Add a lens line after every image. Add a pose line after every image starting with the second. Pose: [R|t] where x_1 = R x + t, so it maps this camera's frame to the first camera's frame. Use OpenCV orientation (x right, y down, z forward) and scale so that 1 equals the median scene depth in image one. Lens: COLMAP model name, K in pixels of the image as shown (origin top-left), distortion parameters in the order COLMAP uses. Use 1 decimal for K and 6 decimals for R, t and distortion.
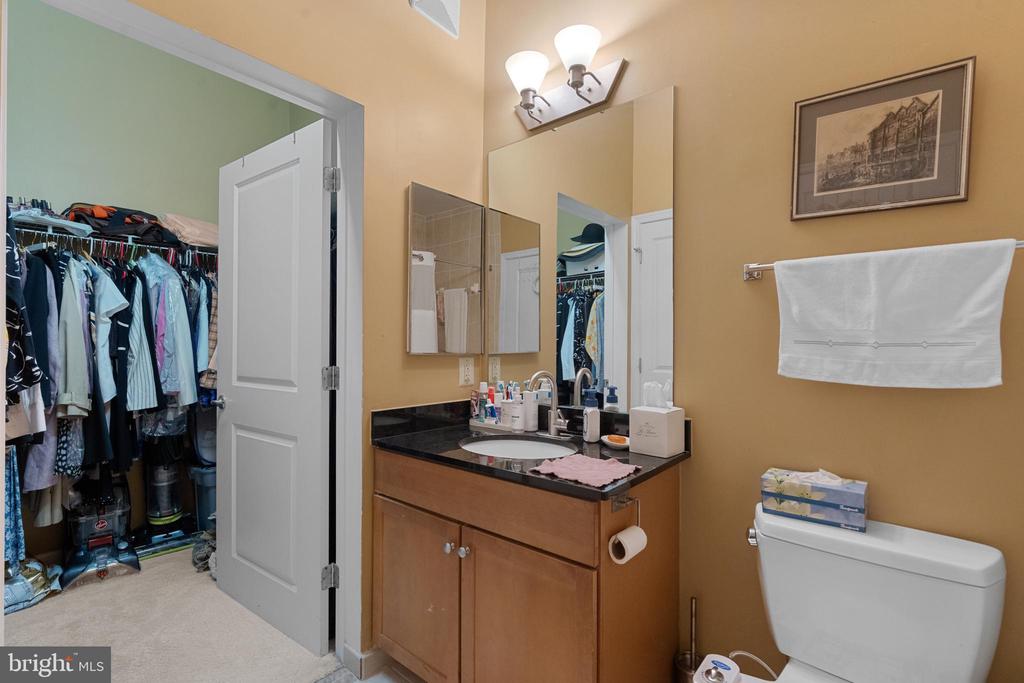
lens RADIAL K [[467.0, 0, 510.6], [0, 467.0, 345.6], [0, 0, 1]] dist [0.000591, 0.000125]
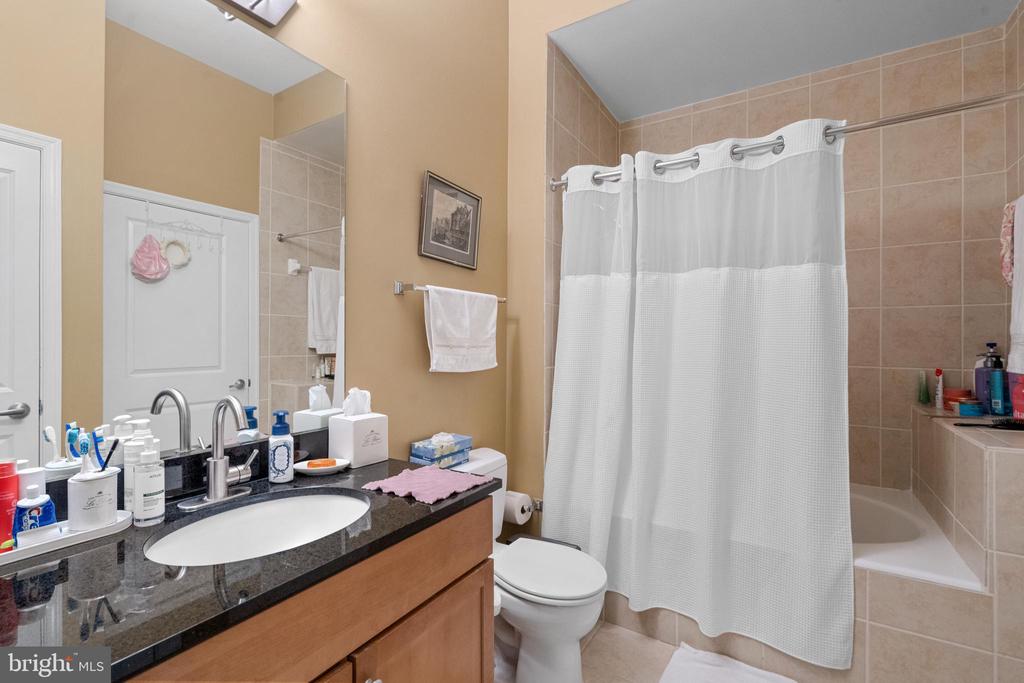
lens RADIAL K [[469.7, 0, 506.1], [0, 469.7, 340.8], [0, 0, 1]] dist [-0.002252, 0.000219]
pose [[-0.133294, -0.004561, 0.991066, -0.843229], [-0.004954, 0.999980, 0.003936, -0.029706], [-0.991064, -0.004385, -0.133314, 1.022569]]
